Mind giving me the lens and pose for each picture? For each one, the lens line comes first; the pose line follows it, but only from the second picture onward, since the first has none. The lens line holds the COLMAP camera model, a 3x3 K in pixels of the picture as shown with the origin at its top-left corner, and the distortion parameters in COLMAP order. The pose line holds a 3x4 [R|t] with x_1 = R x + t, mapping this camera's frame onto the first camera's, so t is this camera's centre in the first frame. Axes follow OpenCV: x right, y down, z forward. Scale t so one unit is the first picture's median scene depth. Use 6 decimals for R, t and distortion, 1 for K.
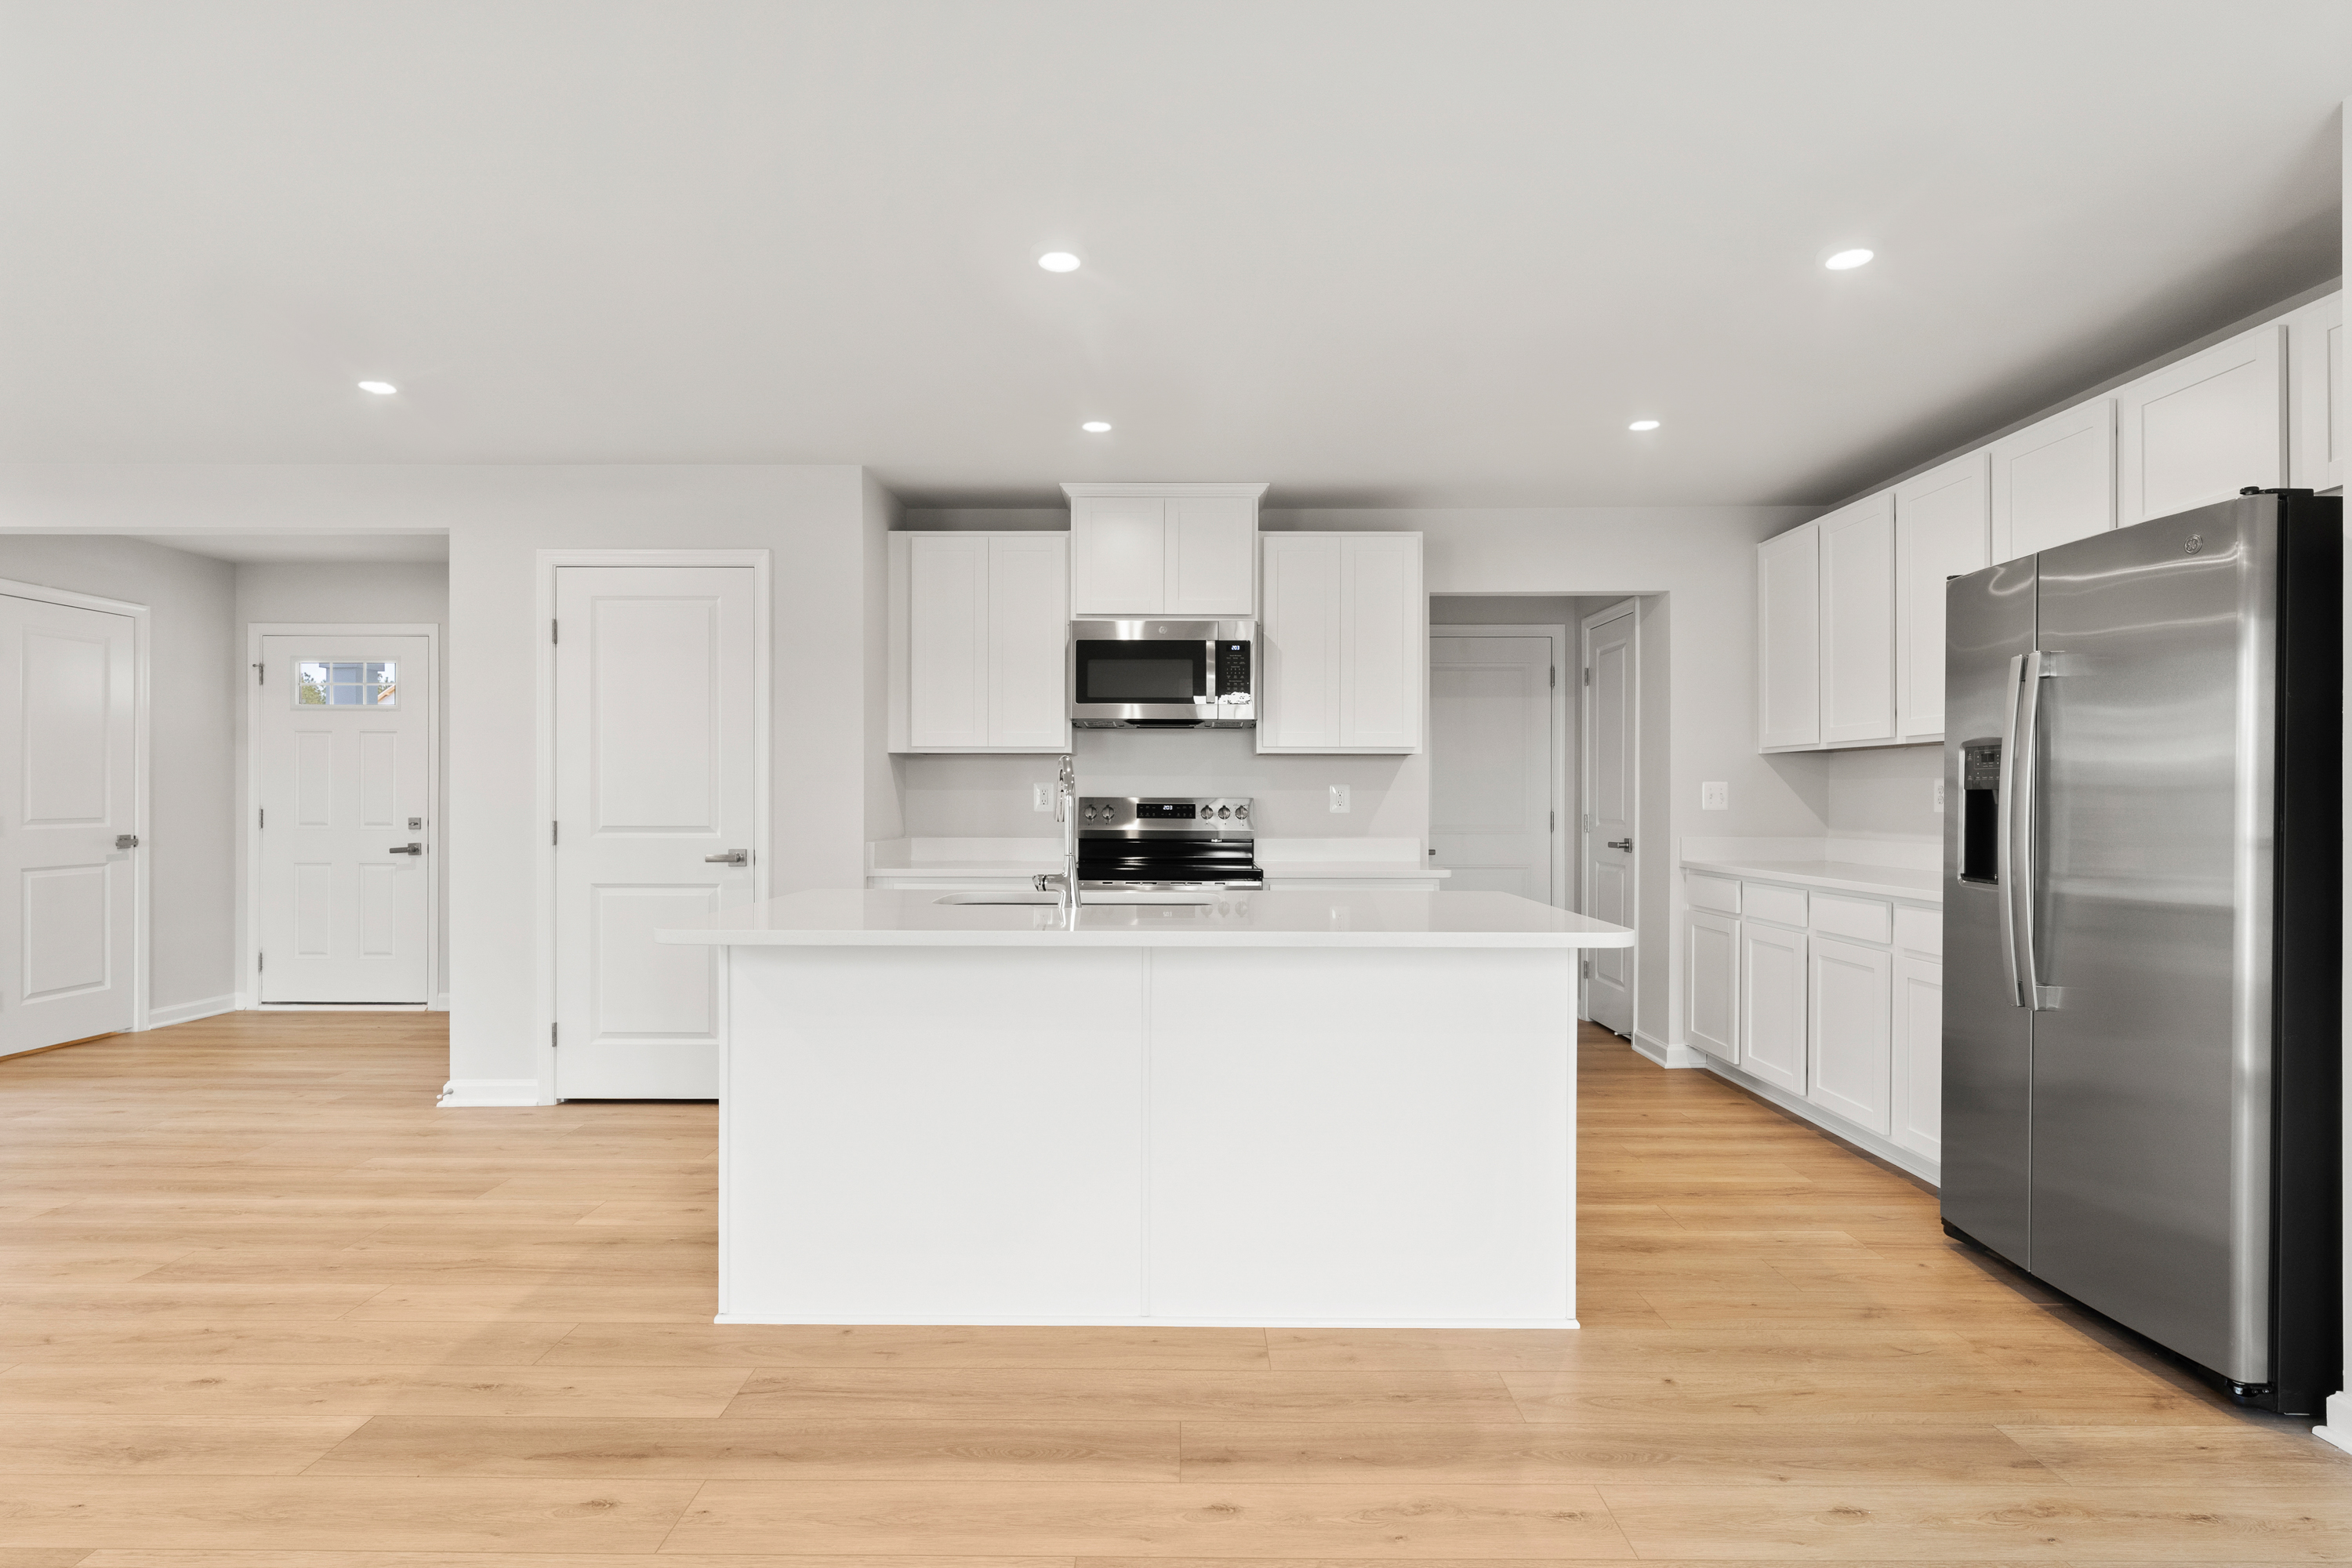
lens RADIAL K [[1180.8, 0, 1176.0], [0, 1180.8, 784.0], [0, 0, 1]] dist [-0.004613, 0.000697]
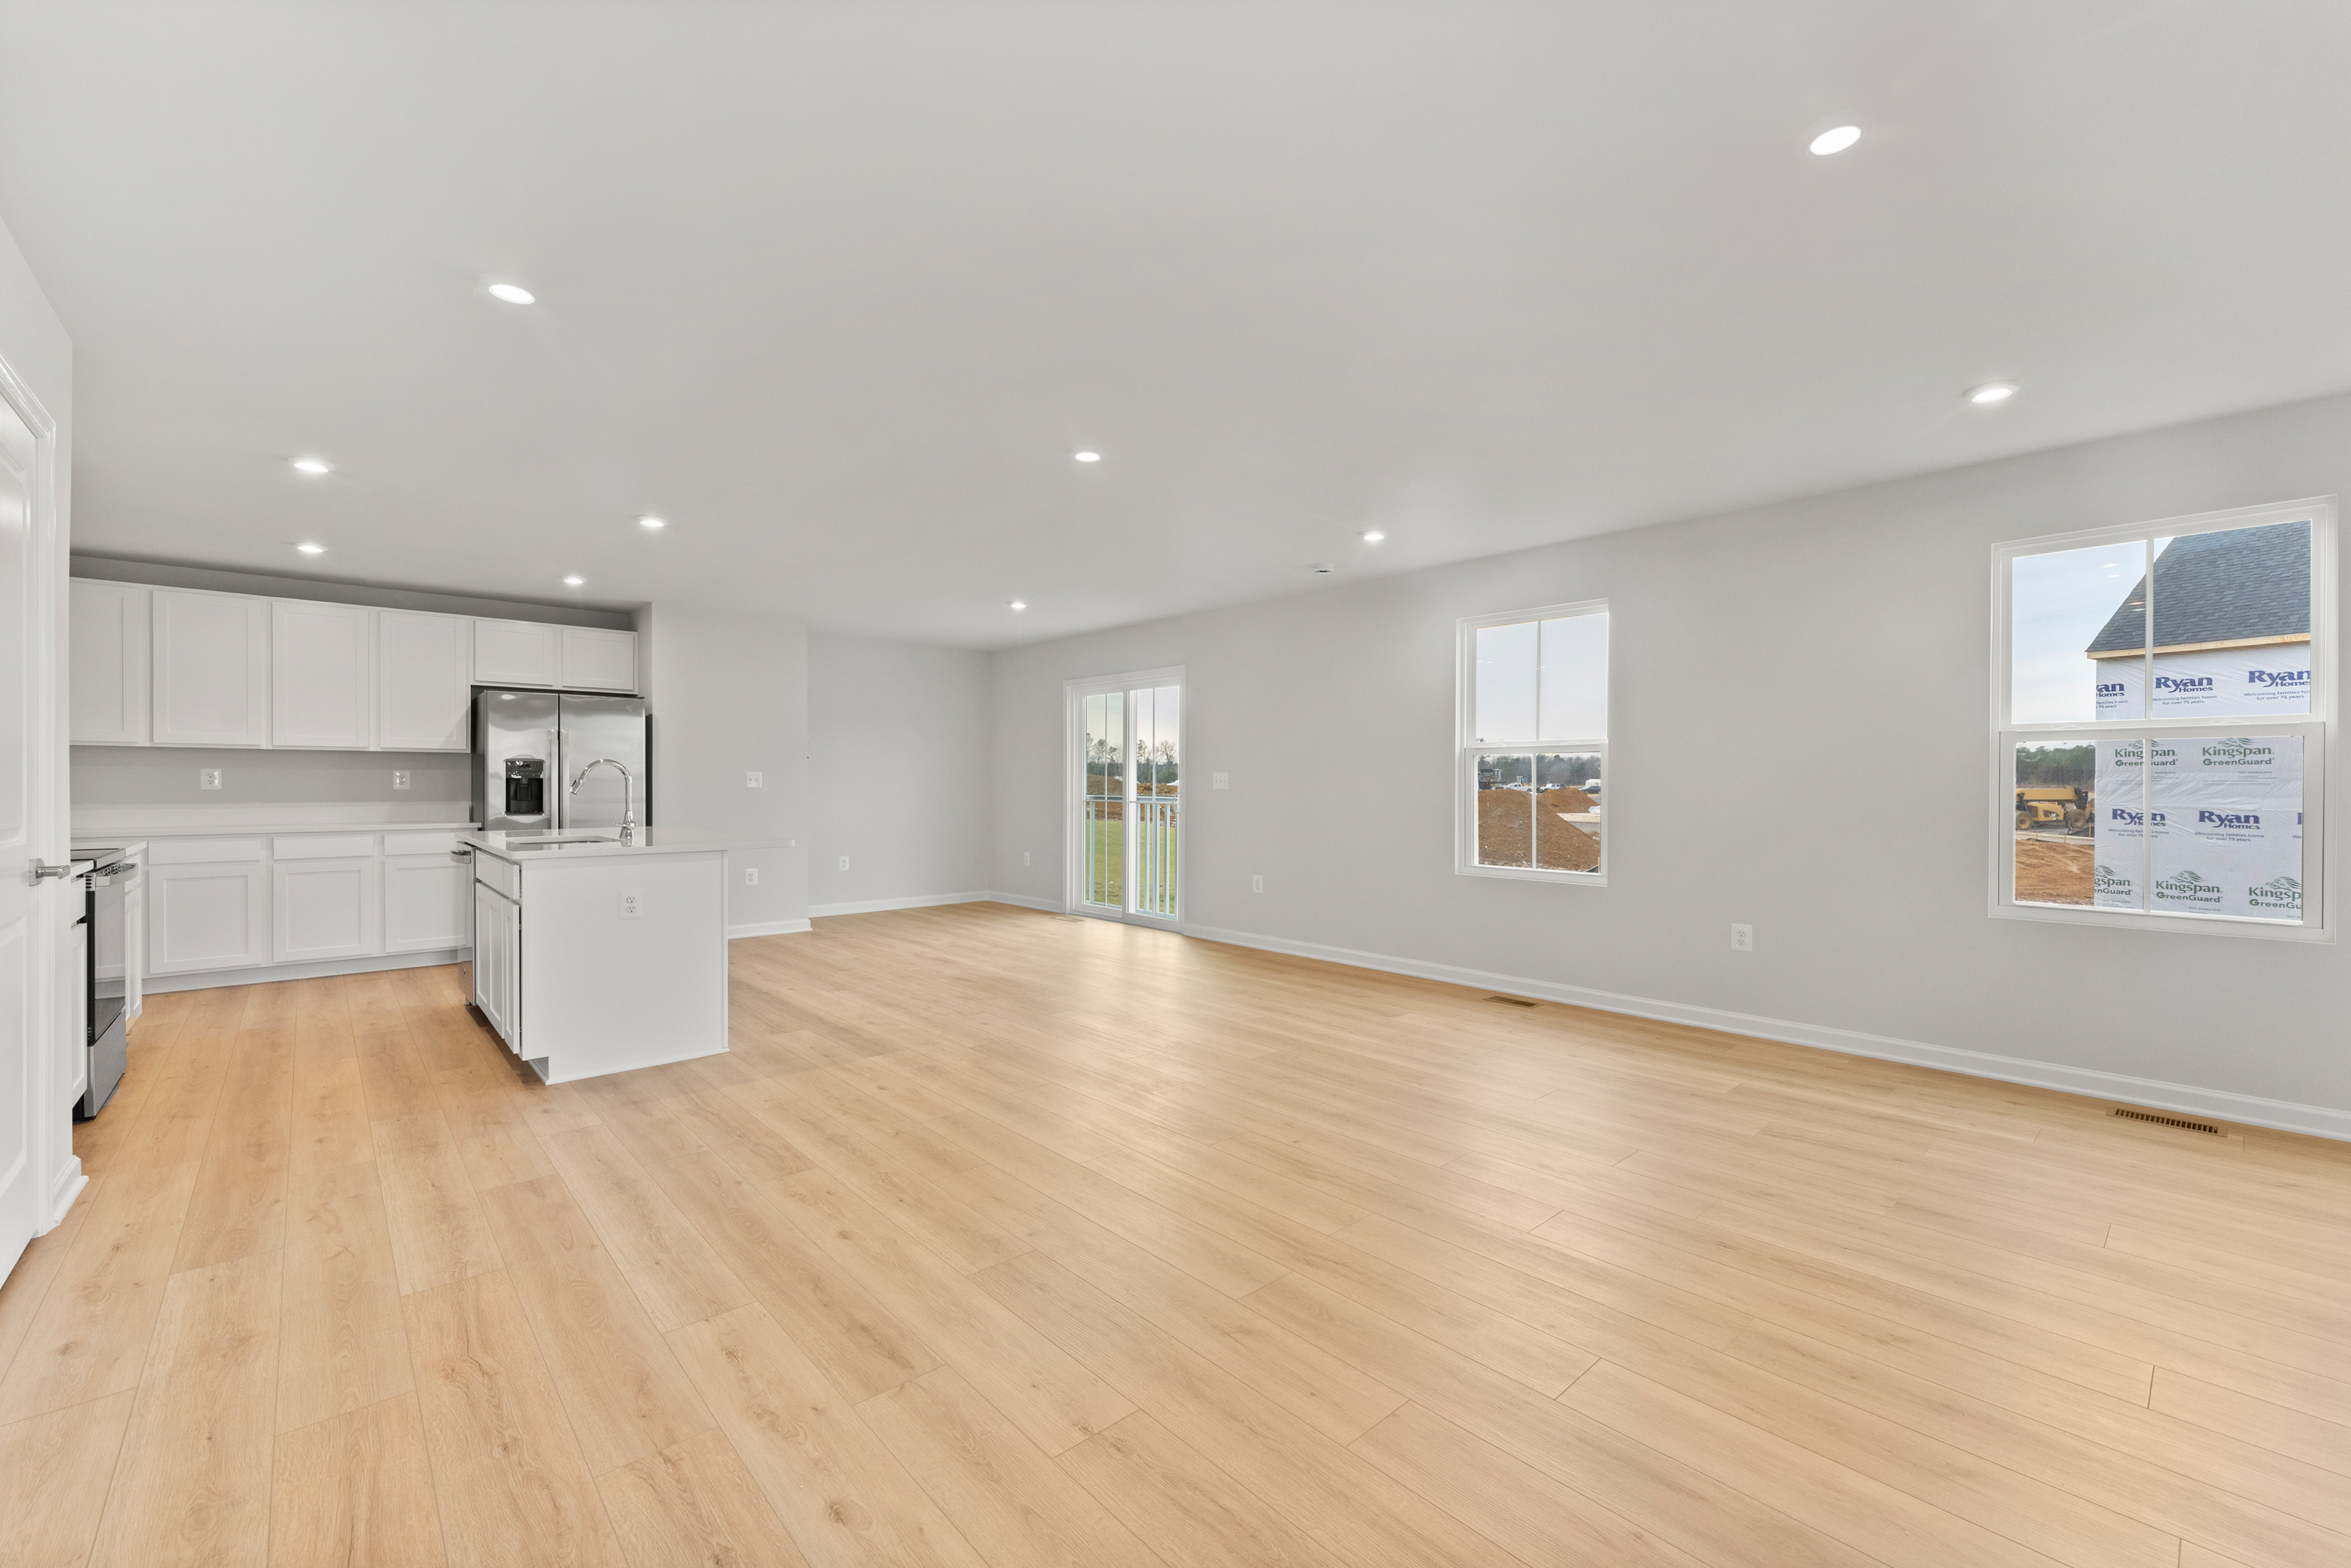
lens RADIAL K [[961.5, 0, 1175.5], [0, 961.5, 784.0], [0, 0, 1]] dist [0.003818, -0.000149]
pose [[-0.671950, -0.004124, 0.740585, -1.606281], [-0.012179, 0.999911, -0.005481, 0.009717], [-0.740496, -0.012703, -0.671941, 1.187794]]
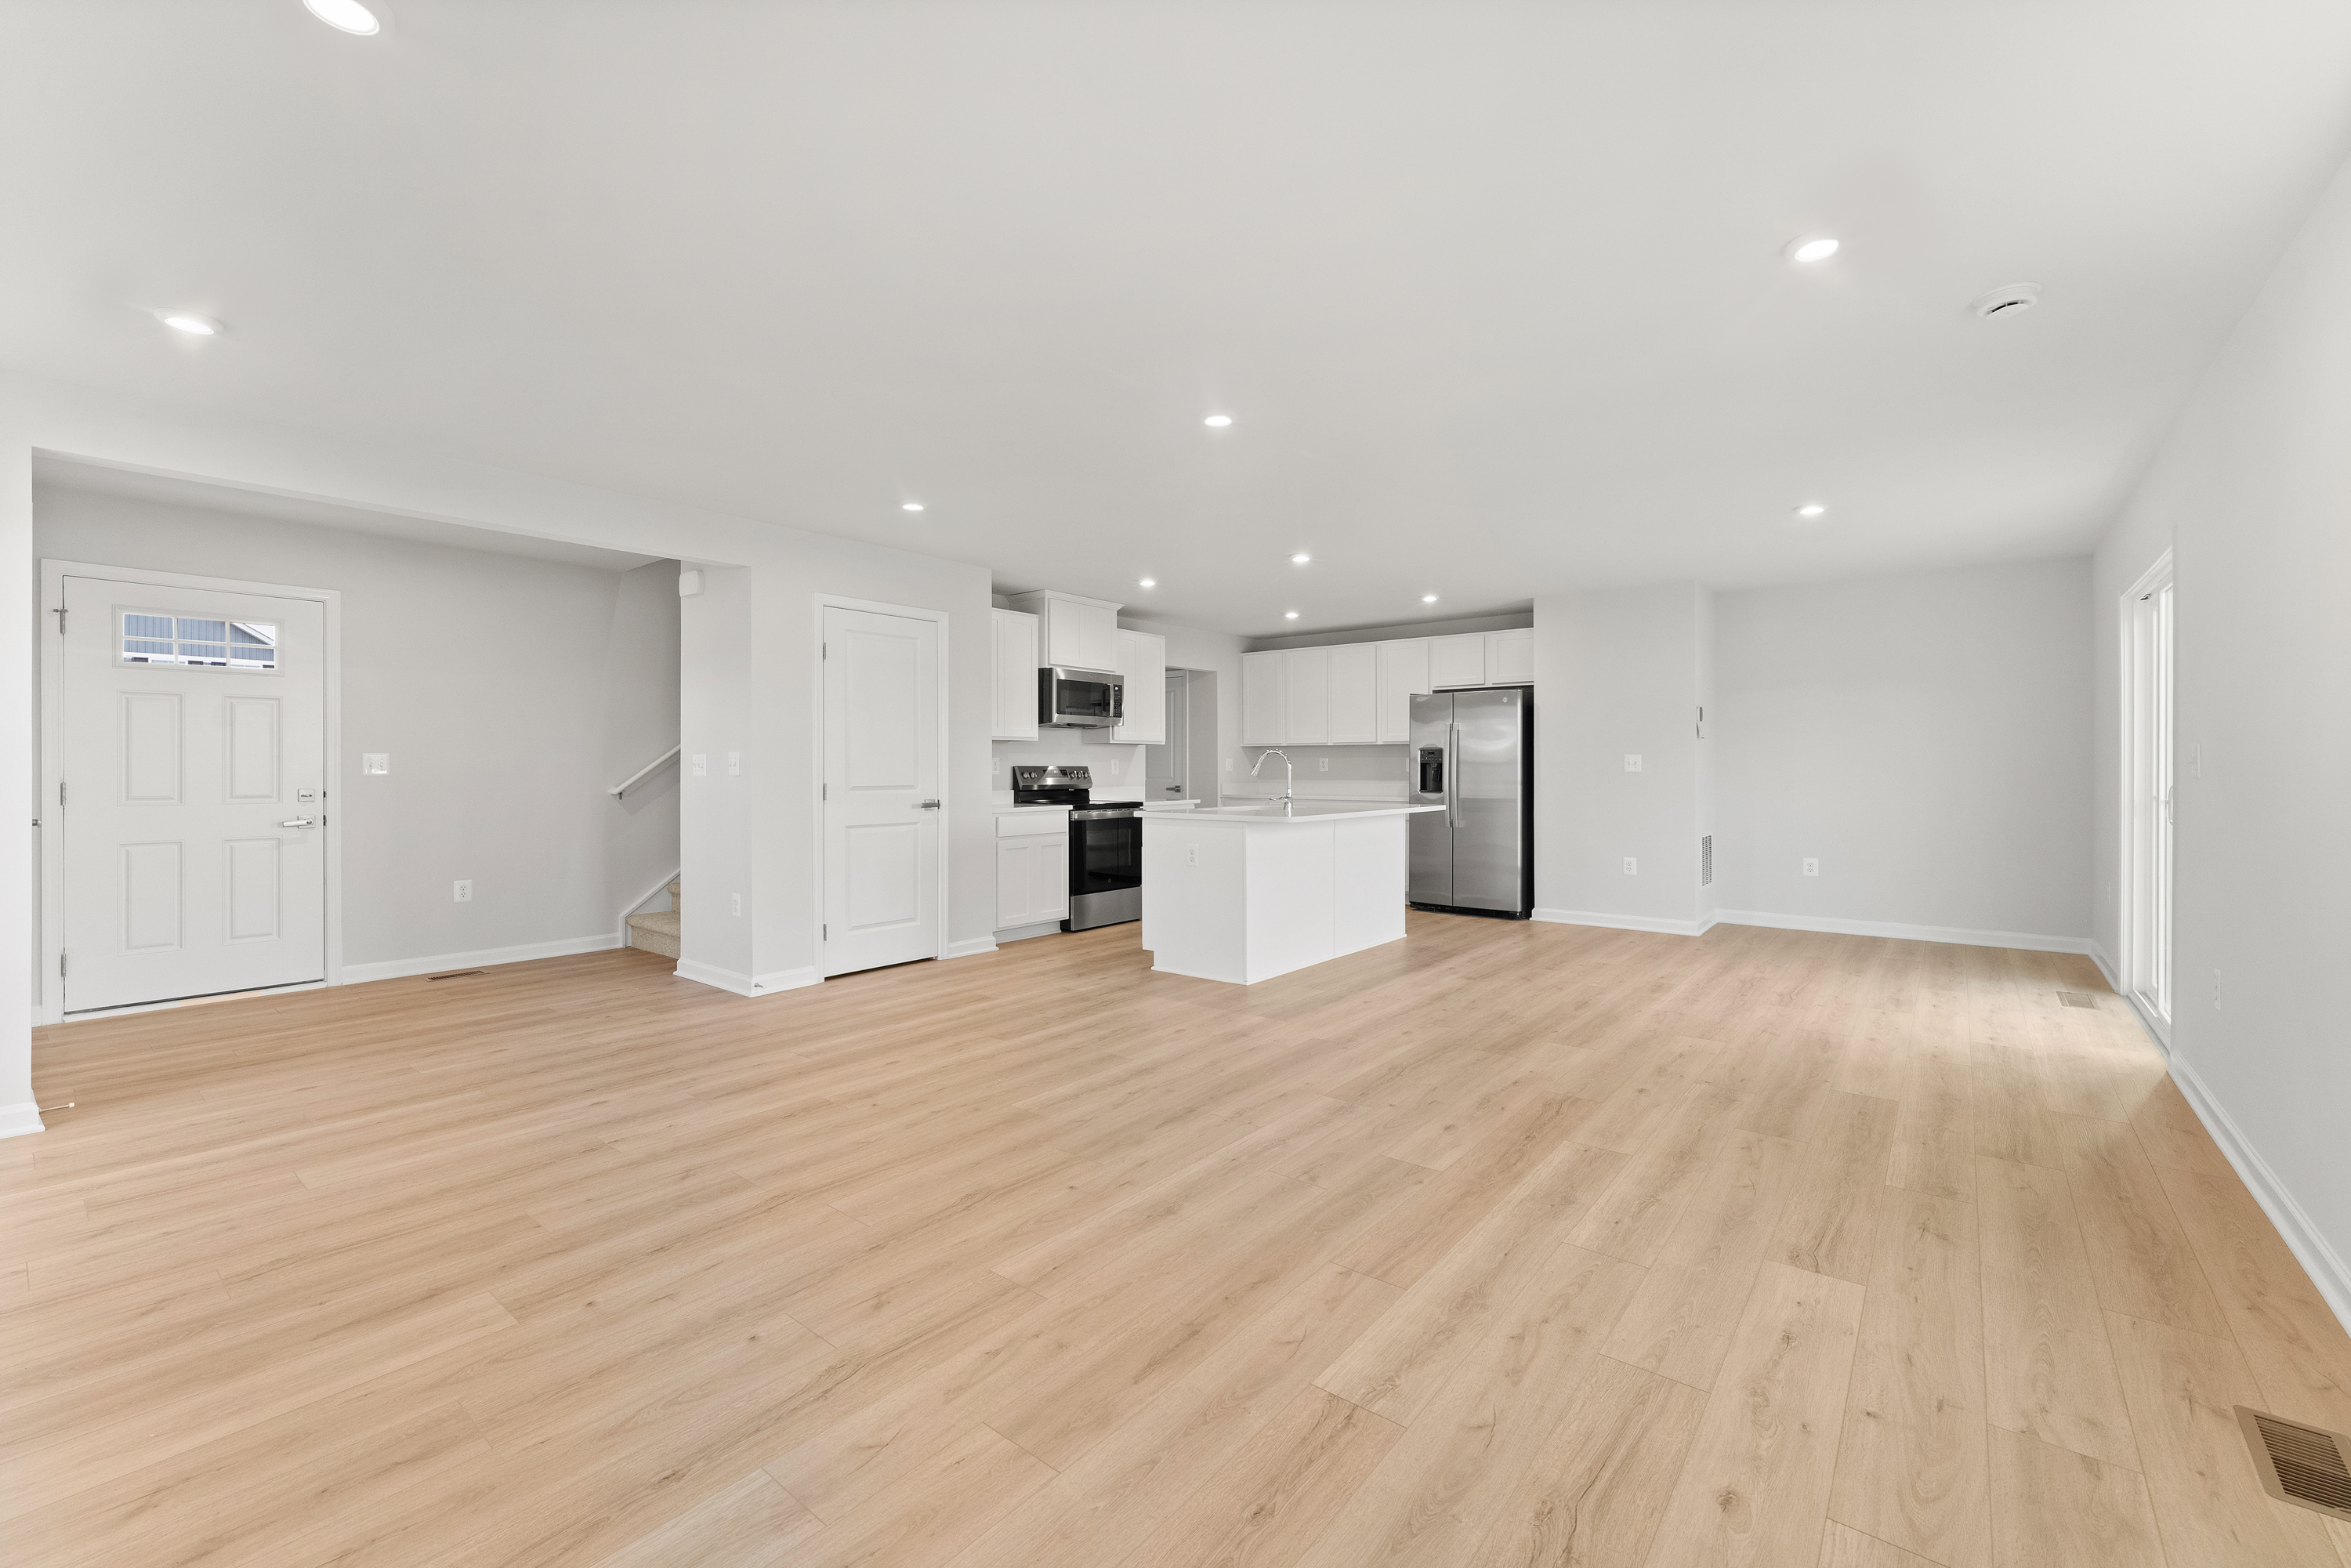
lens RADIAL K [[961.5, 0, 1175.5], [0, 961.5, 784.0], [0, 0, 1]] dist [0.003818, -0.000149]
pose [[0.626921, -0.017950, 0.778876, -1.556378], [-0.007445, 0.999551, 0.029029, -0.007978], [-0.779047, -0.023998, 0.626506, -0.086684]]
